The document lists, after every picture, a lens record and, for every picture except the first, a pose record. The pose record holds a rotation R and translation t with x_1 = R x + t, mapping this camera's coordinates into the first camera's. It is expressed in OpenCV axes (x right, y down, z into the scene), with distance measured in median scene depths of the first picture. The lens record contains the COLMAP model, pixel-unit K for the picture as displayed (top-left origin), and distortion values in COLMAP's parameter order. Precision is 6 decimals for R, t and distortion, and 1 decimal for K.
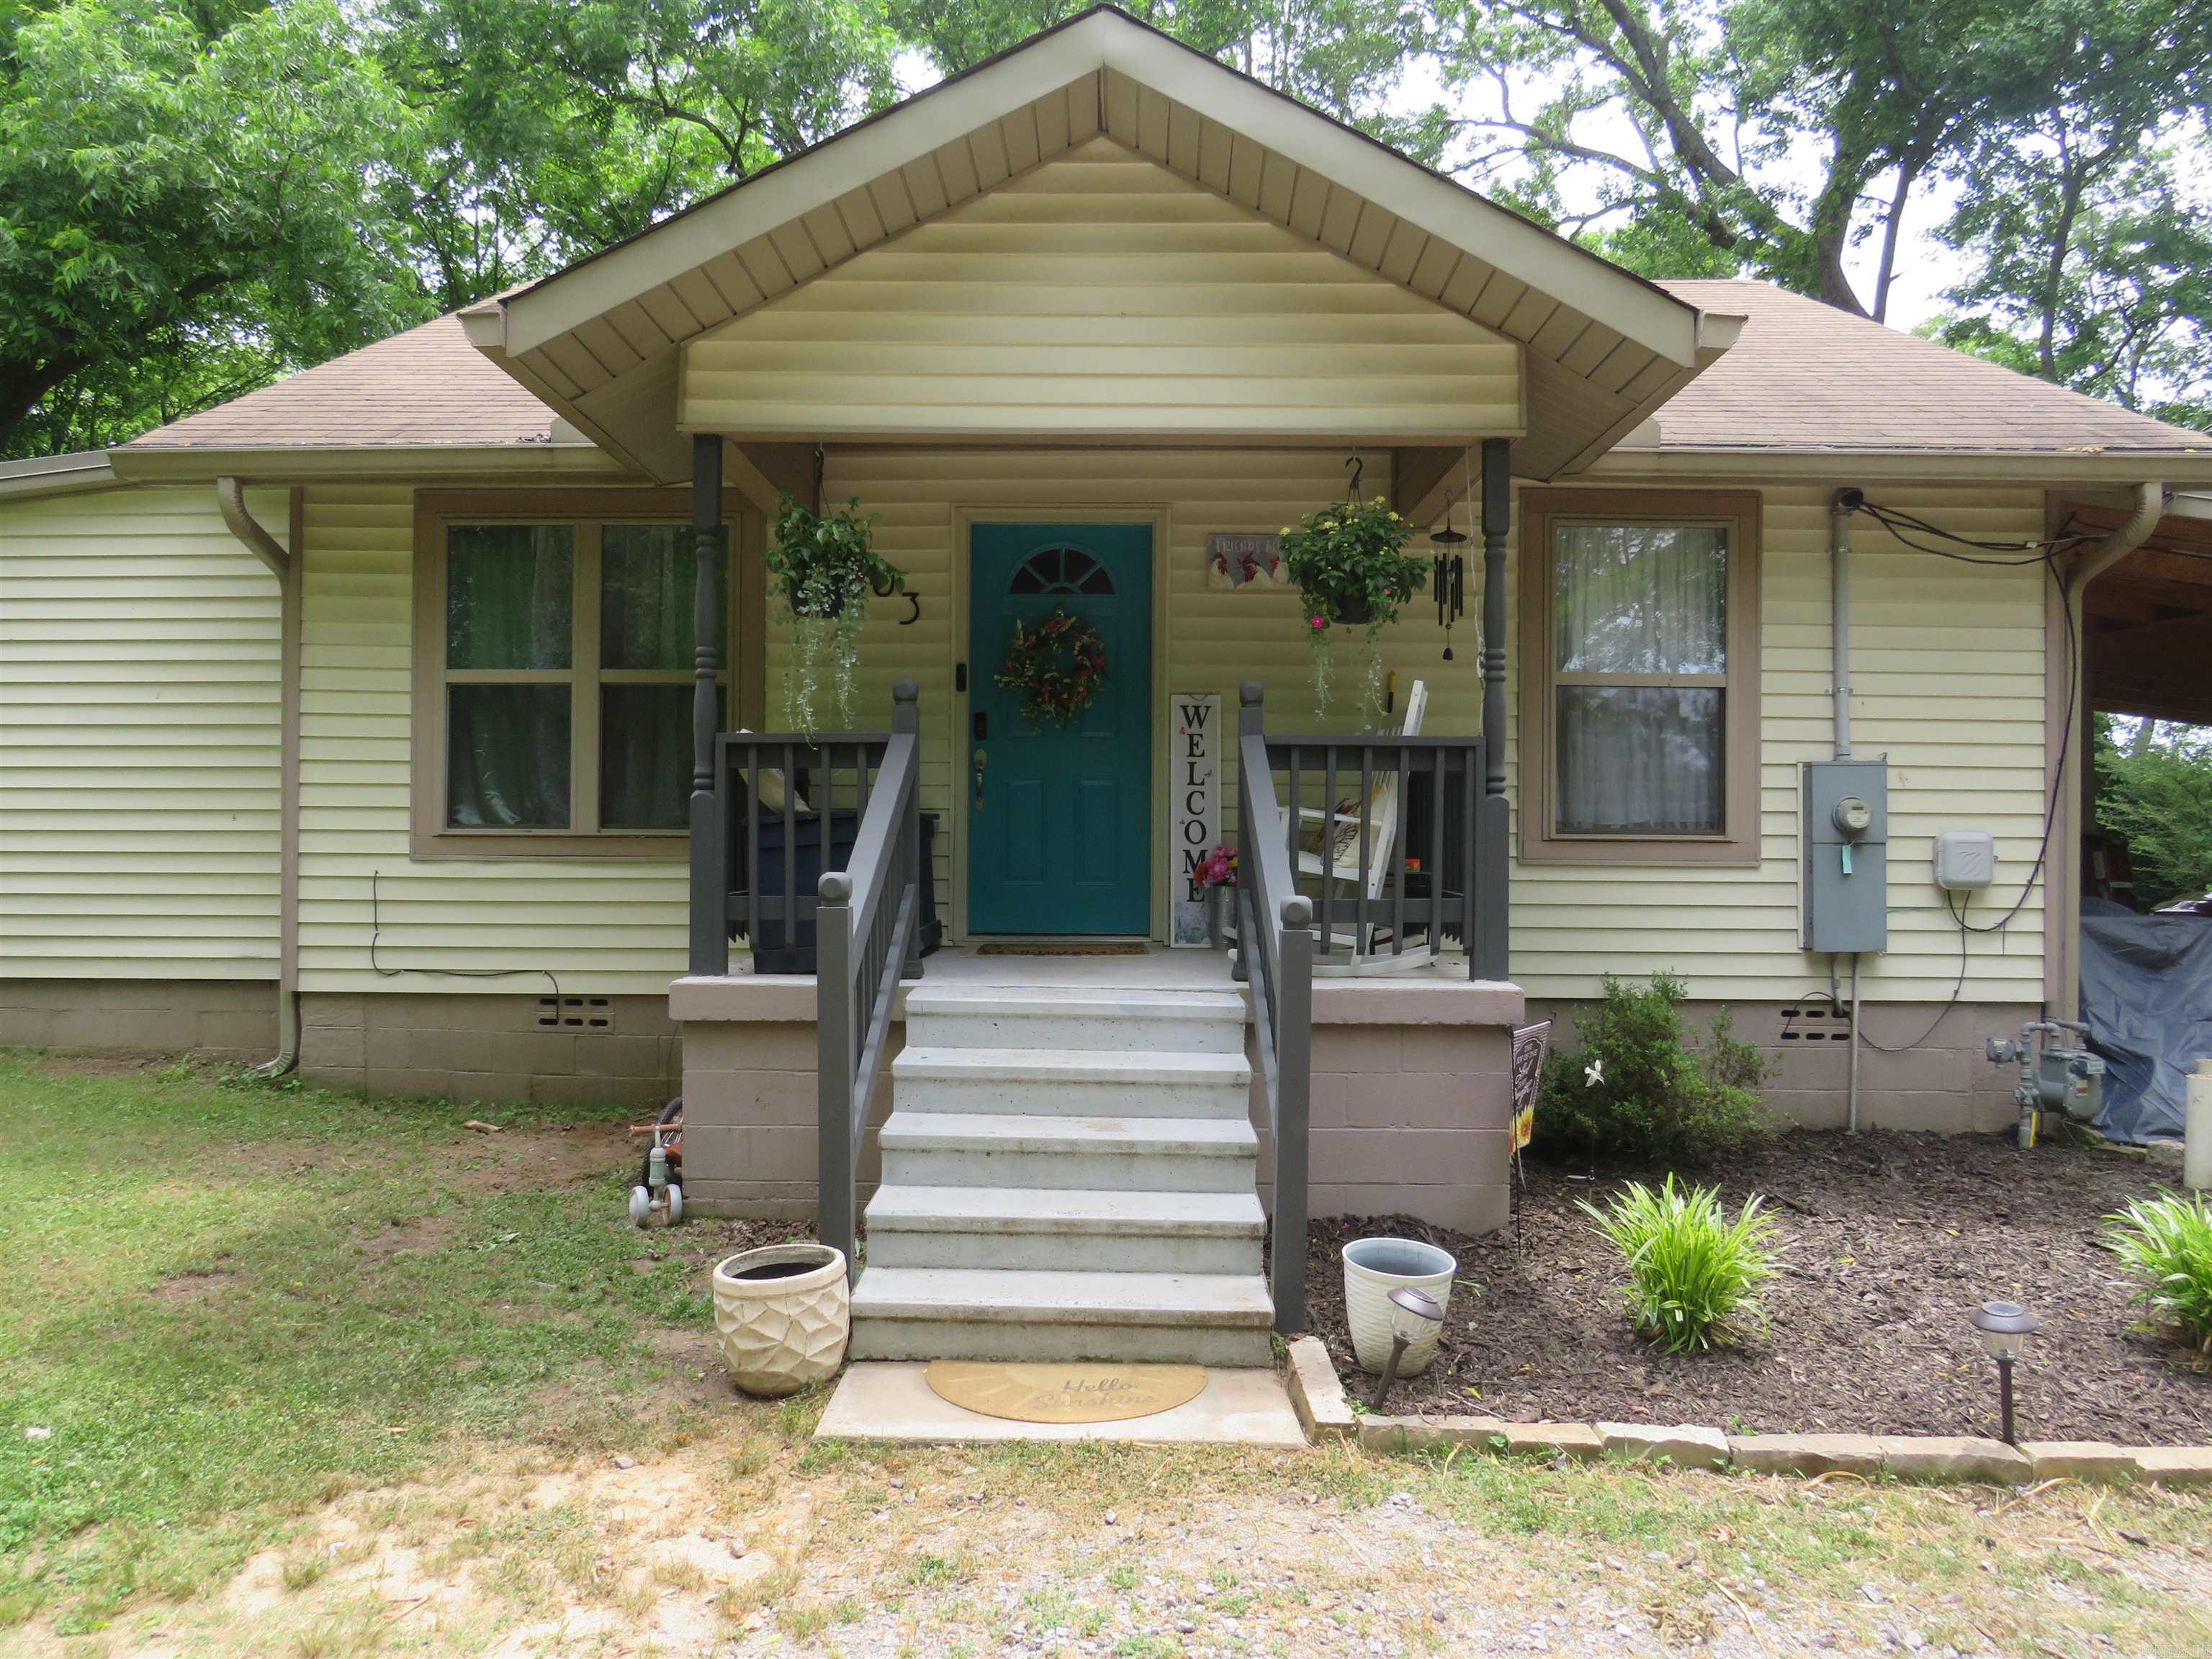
lens RADIAL K [[1562.4, 0, 1095.2], [0, 1562.4, 833.1], [0, 0, 1]] dist [-0.035426, 0.018896]
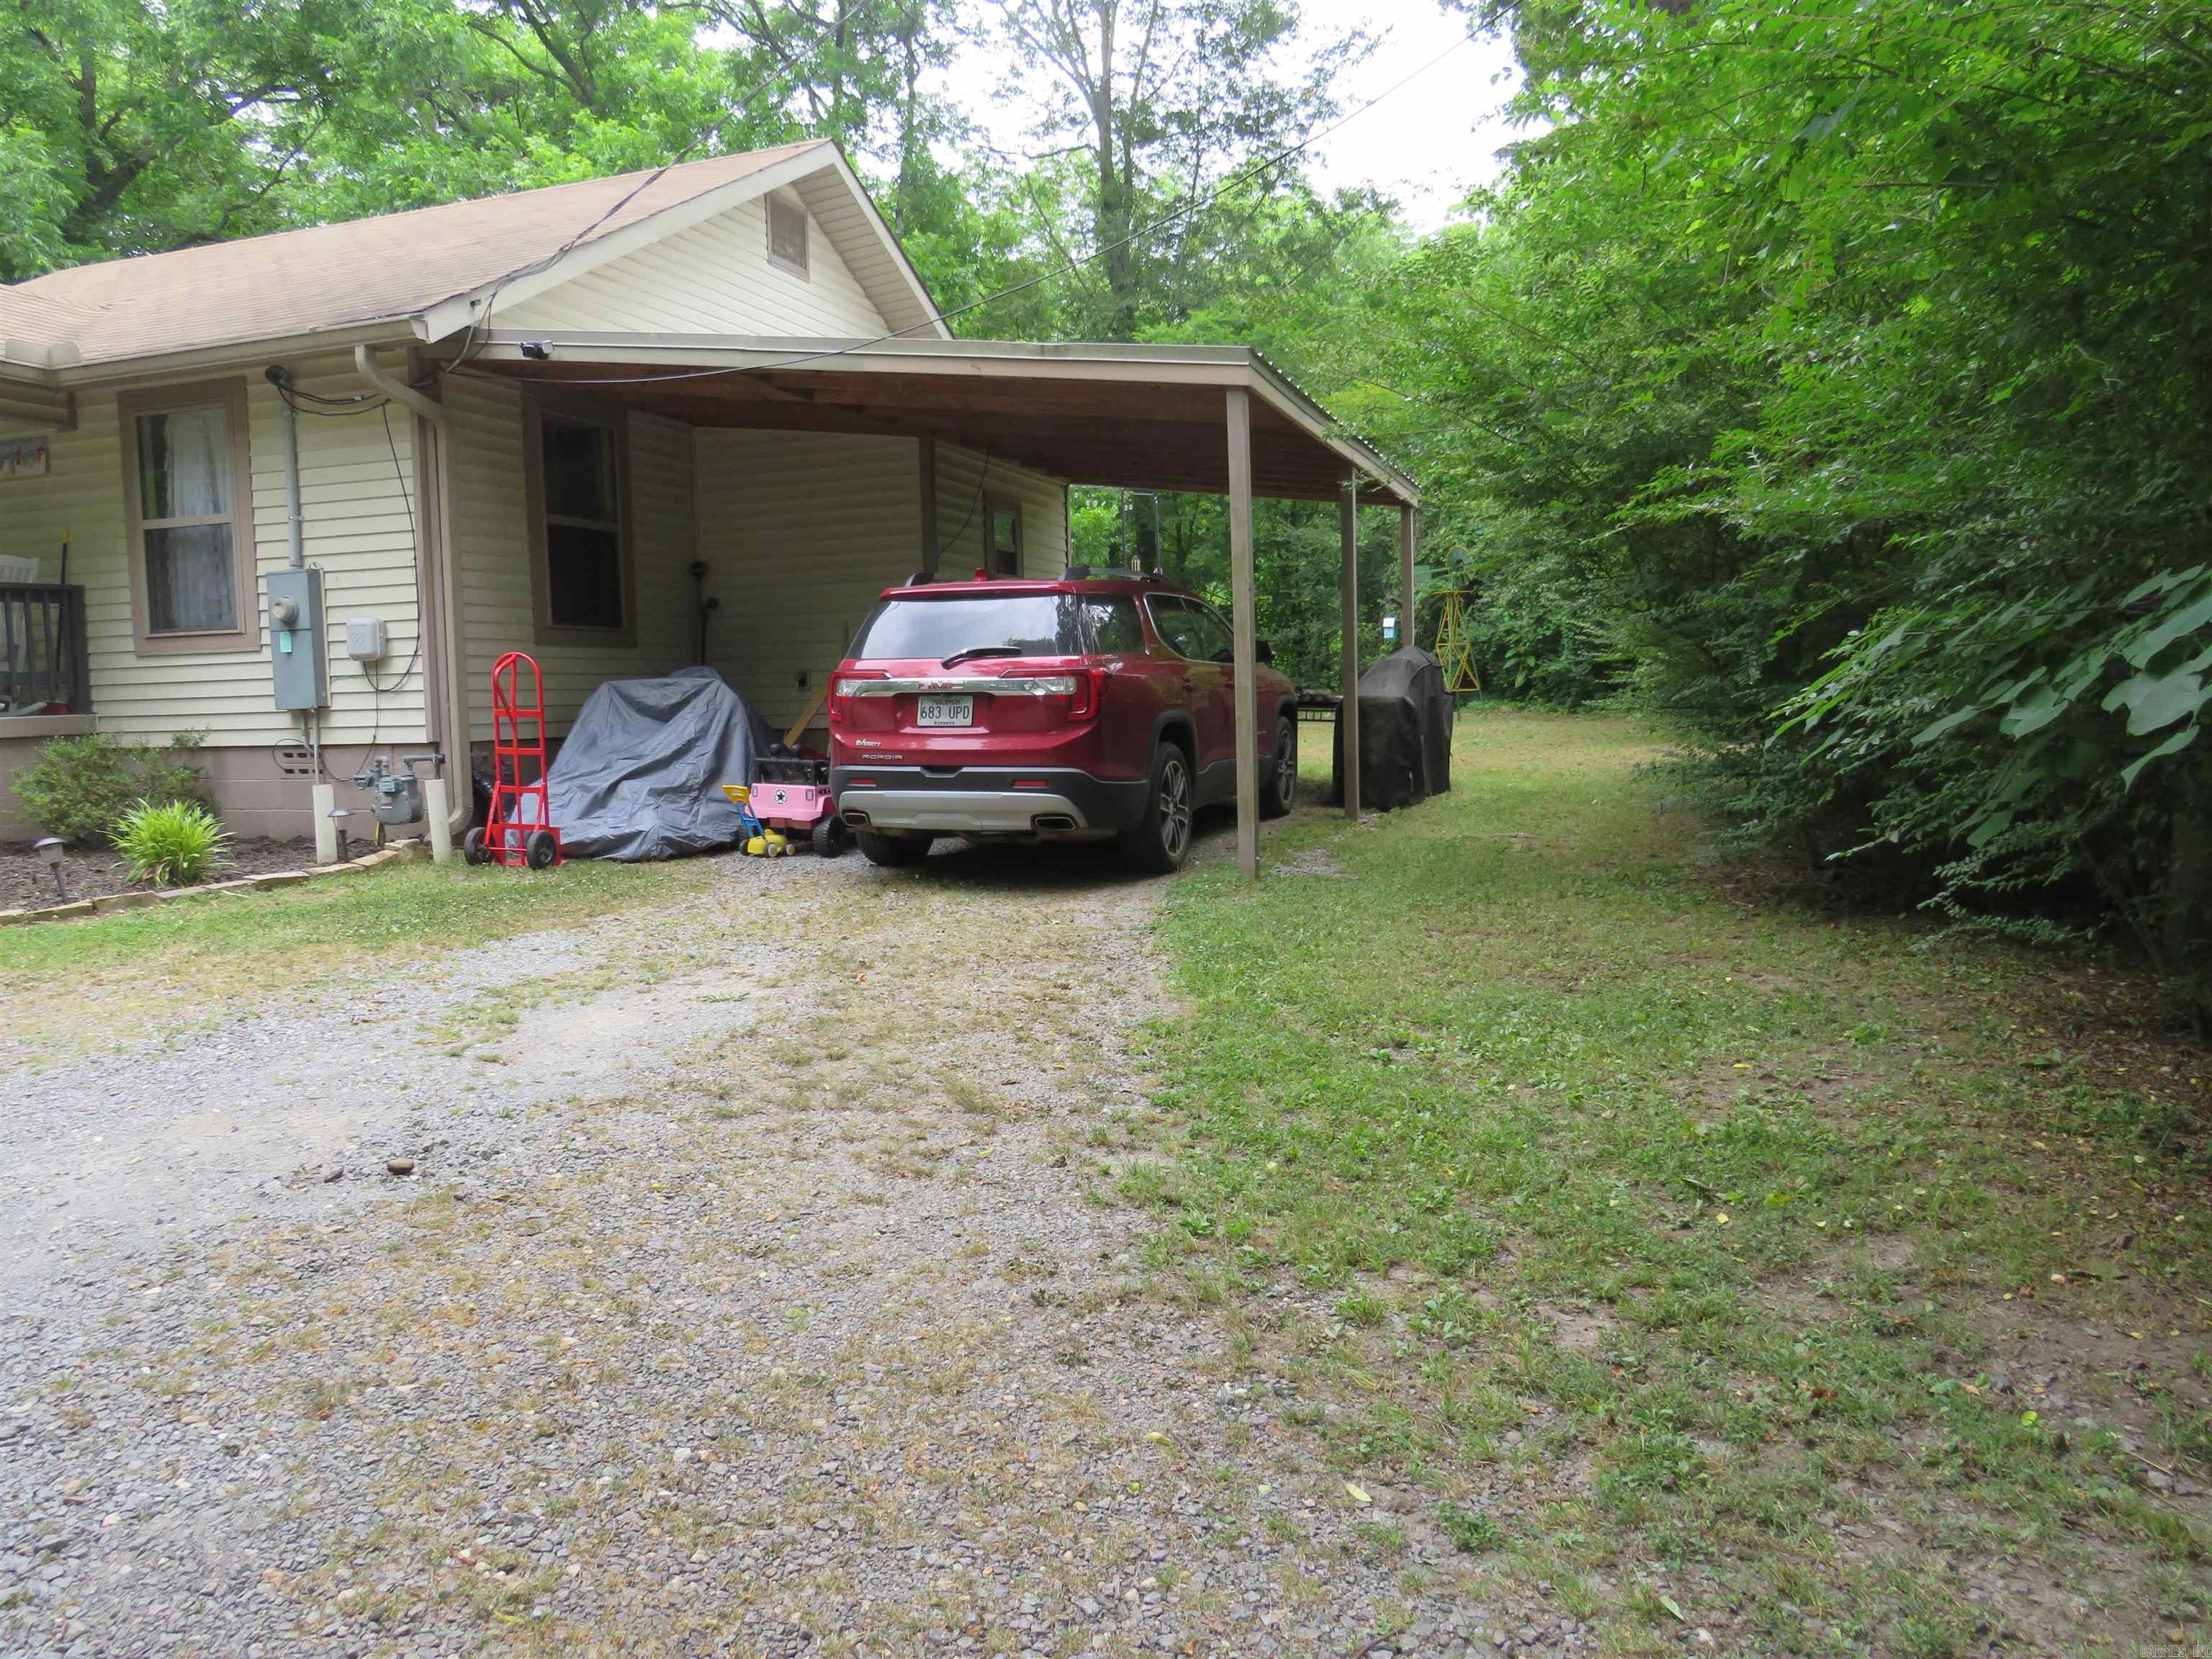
lens RADIAL K [[1562.4, 0, 1095.2], [0, 1562.4, 833.1], [0, 0, 1]] dist [-0.035426, 0.018896]
pose [[0.944126, -0.003489, -0.329565, 1.597670], [0.034186, 0.995587, 0.087395, 0.089286], [0.327806, -0.093779, 0.940079, -0.080905]]
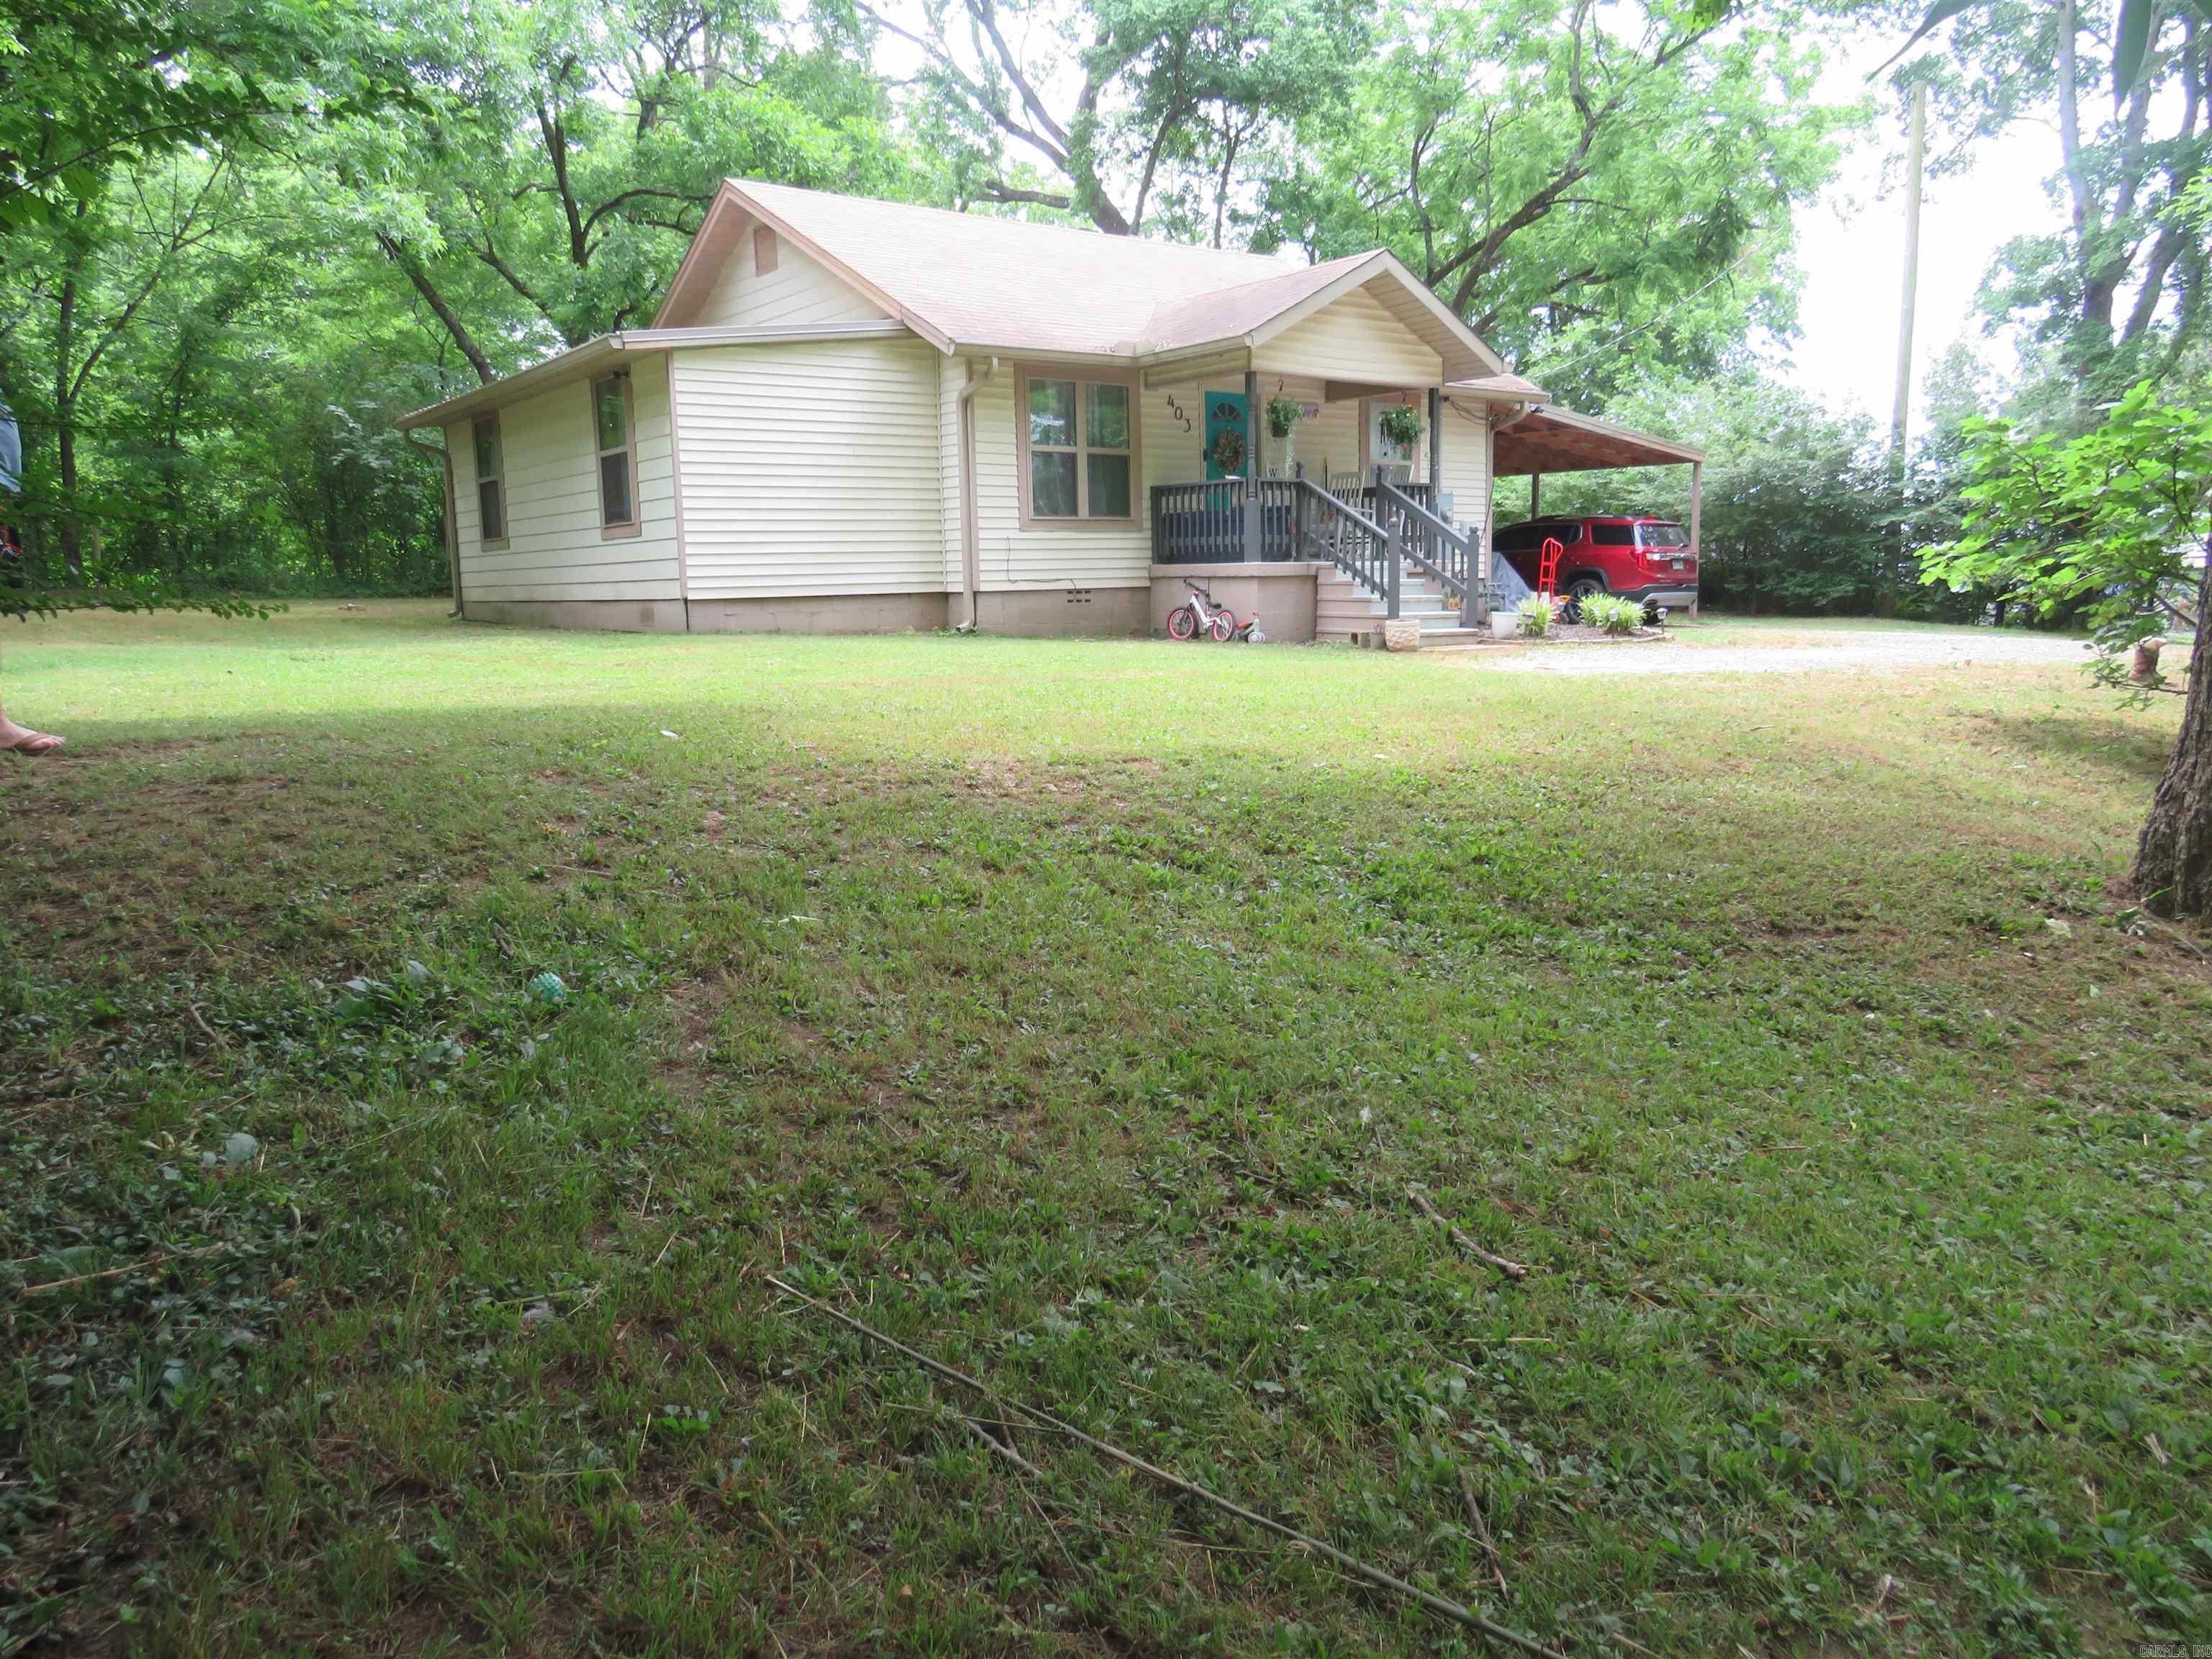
lens RADIAL K [[1561.8, 0, 1106.0], [0, 1561.8, 829.5], [0, 0, 1]] dist [-0.031800, 0.000981]
pose [[0.784496, -0.119575, 0.608496, -1.802393], [0.022672, 0.986108, 0.164549, 0.076874], [-0.619719, -0.115292, 0.776309, -0.903544]]
